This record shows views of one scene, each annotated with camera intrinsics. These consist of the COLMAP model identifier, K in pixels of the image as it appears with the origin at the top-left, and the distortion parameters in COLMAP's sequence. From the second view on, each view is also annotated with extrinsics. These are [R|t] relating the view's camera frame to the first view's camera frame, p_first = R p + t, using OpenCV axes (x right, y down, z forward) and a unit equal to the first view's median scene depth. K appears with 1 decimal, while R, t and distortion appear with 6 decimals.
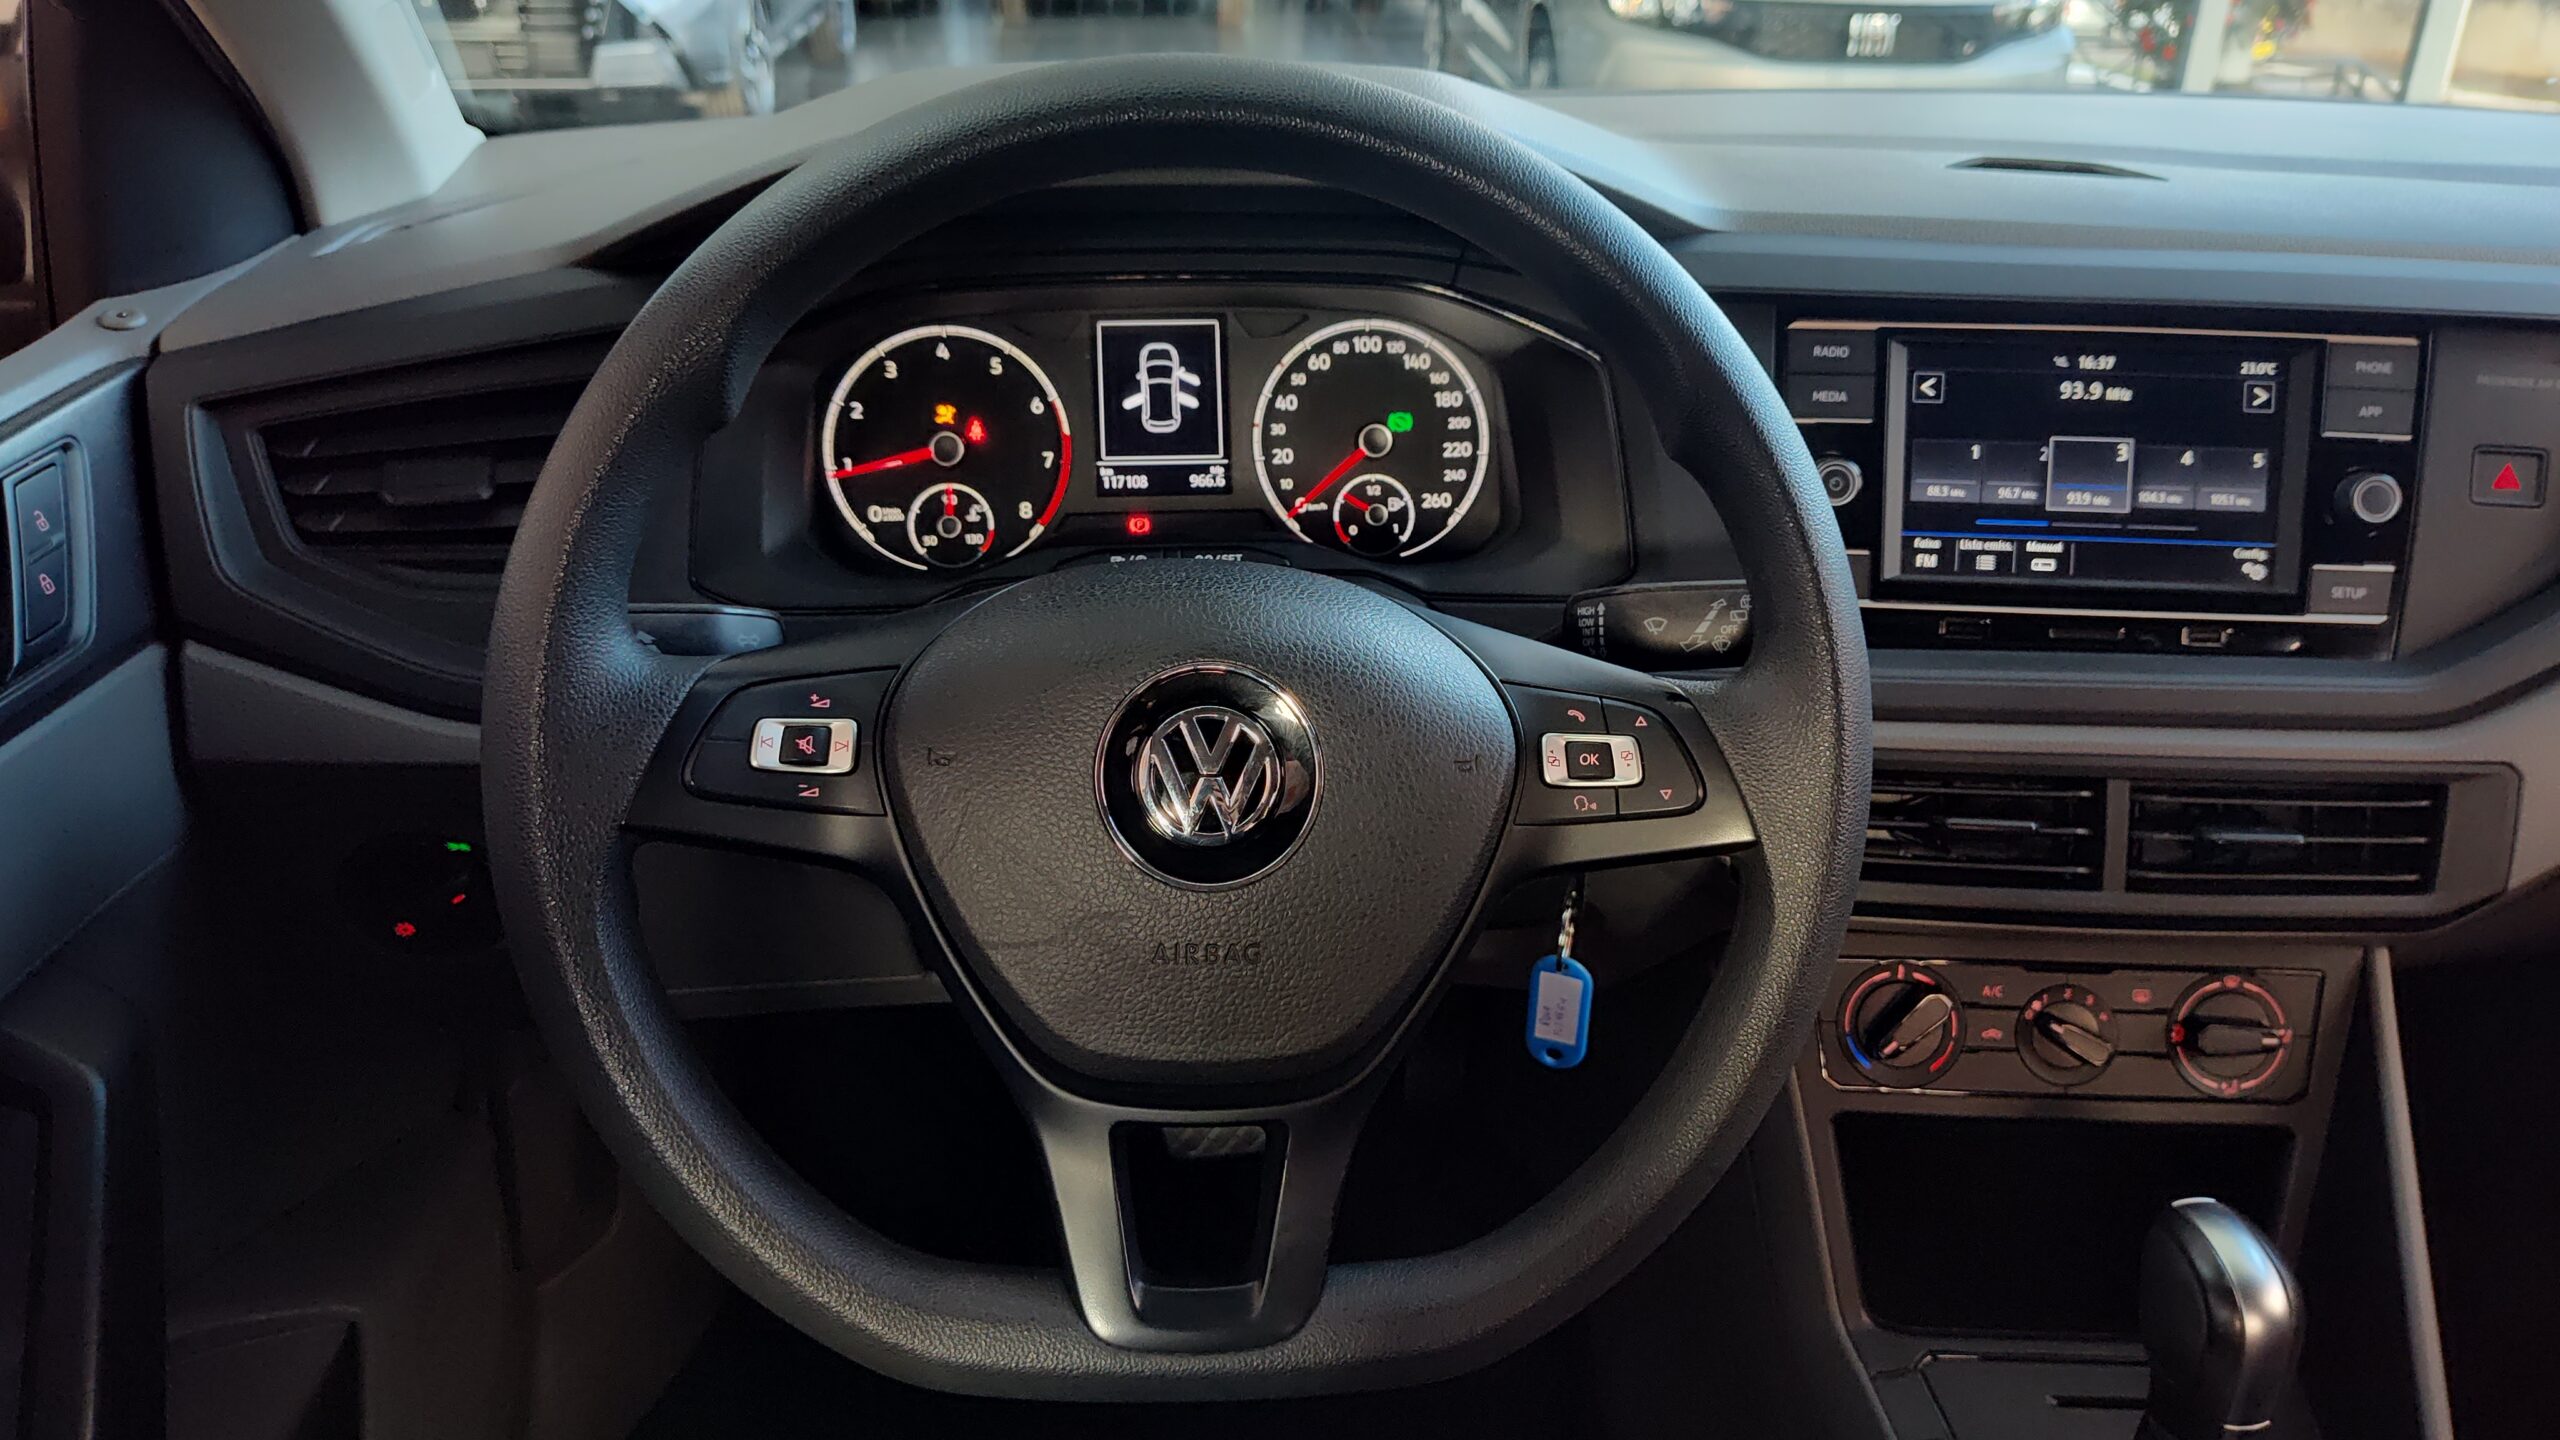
lens RADIAL K [[1812.9, 0, 1286.5], [0, 1812.9, 718.4], [0, 0, 1]] dist [0.034401, -0.063500]
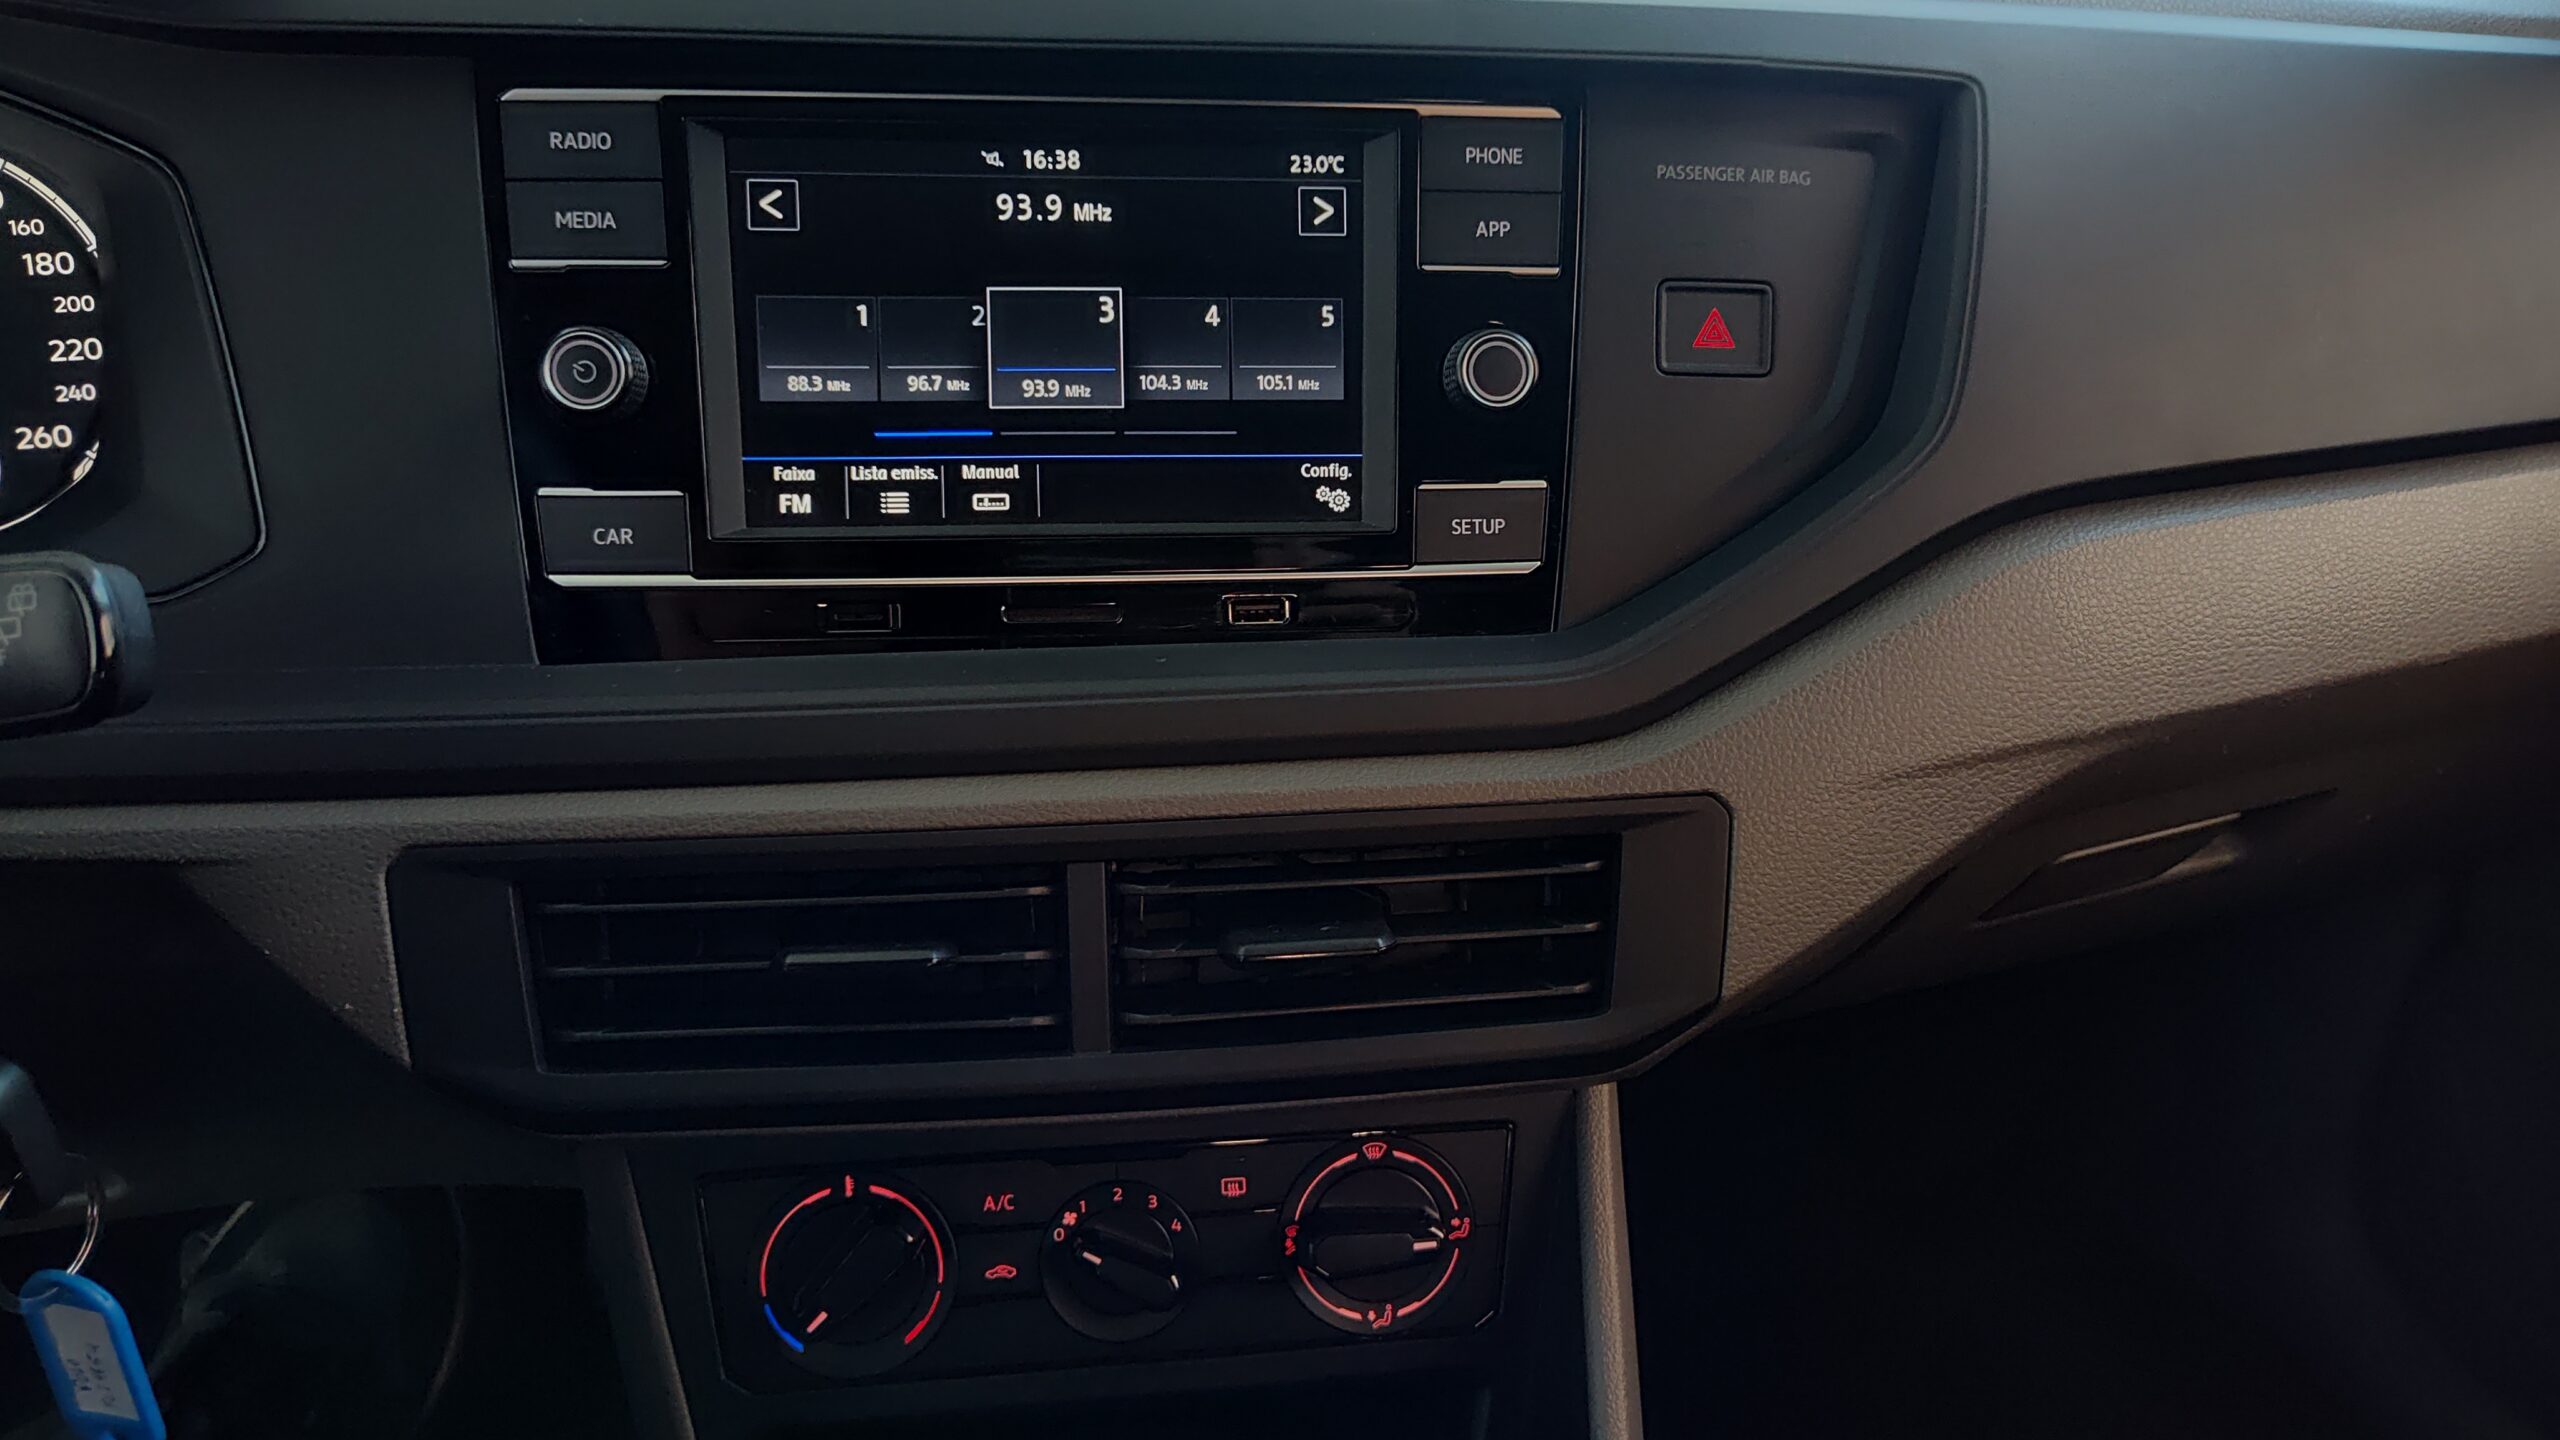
lens RADIAL K [[1758.0, 0, 1280.0], [0, 1758.0, 720.0], [0, 0, 1]] dist [0.045177, -0.057133]
pose [[0.986993, -0.061460, 0.148555, 0.399846], [0.060161, 0.998101, 0.013226, -0.014346], [-0.149085, -0.004116, 0.988816, 0.395035]]
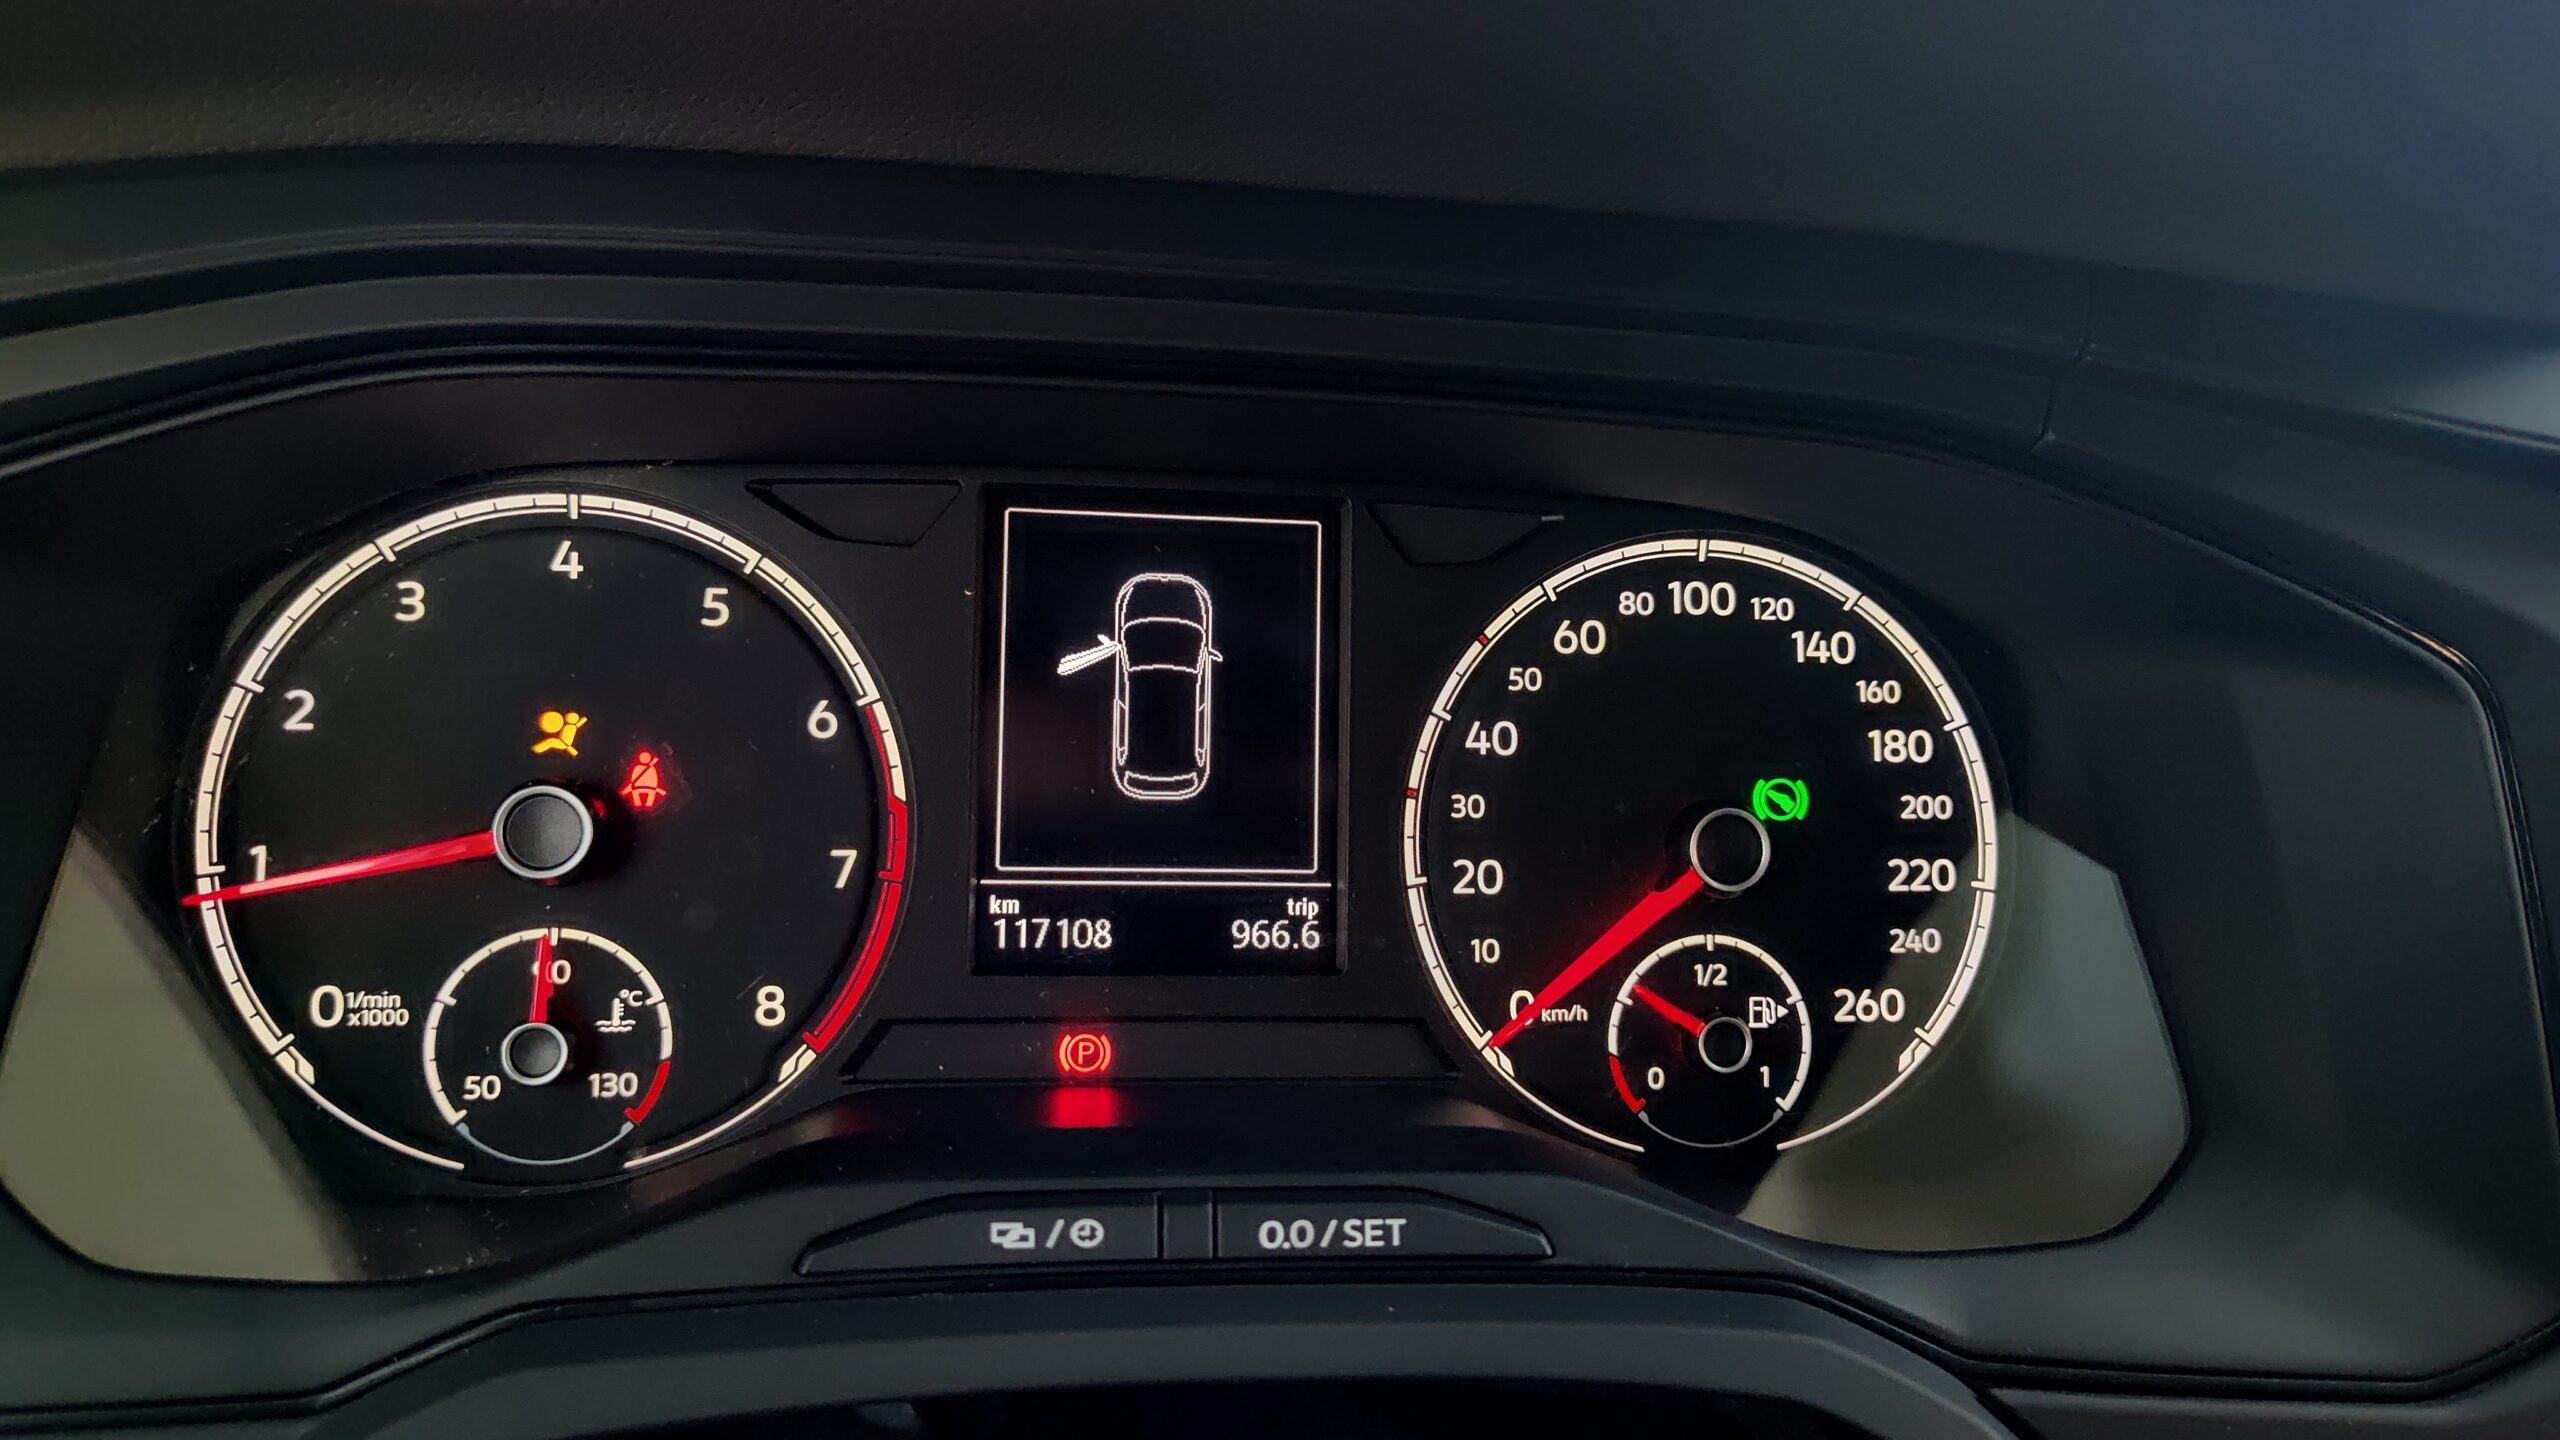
lens RADIAL K [[1753.7, 0, 1282.7], [0, 1753.7, 731.2], [0, 0, 1]] dist [0.039943, -0.061444]
pose [[0.998426, 0.043044, 0.035961, -0.058929], [-0.037157, 0.987863, -0.150819, -0.122111], [-0.042017, 0.149246, 0.987907, 0.659290]]
